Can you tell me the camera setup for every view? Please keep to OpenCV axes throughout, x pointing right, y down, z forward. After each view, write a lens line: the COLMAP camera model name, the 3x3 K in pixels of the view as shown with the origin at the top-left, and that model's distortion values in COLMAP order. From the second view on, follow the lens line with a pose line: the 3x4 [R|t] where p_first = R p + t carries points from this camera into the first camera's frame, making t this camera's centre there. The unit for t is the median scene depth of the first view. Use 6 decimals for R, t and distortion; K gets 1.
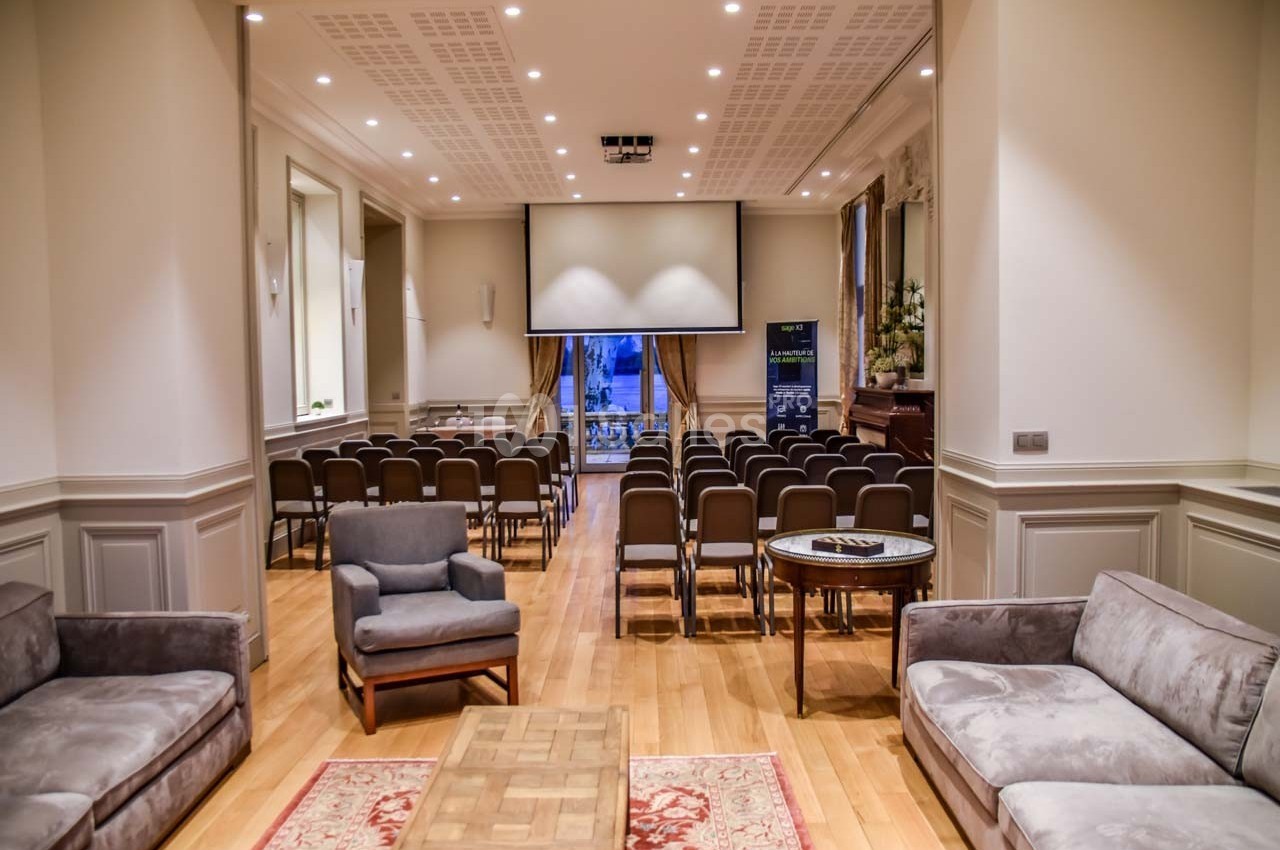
lens RADIAL K [[1032.7, 0, 640.0], [0, 1032.7, 425.0], [0, 0, 1]] dist [-0.139881, 0.146644]
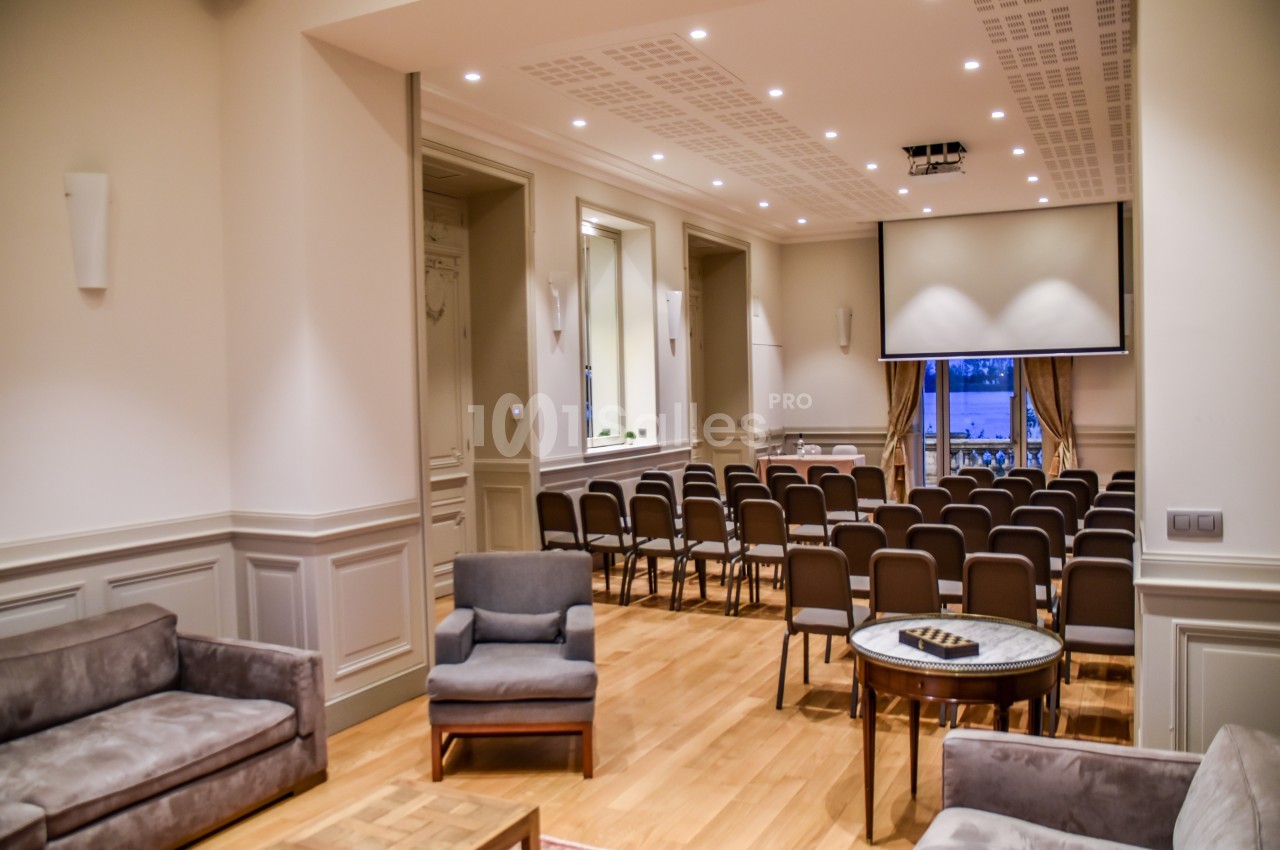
lens RADIAL K [[1032.7, 0, 640.0], [0, 1032.7, 425.0], [0, 0, 1]] dist [-0.139881, 0.146644]
pose [[0.892229, 0.008832, -0.451497, 0.342778], [-0.015361, 0.999824, -0.010796, -0.039785], [0.451322, 0.016568, 0.892207, 0.170681]]
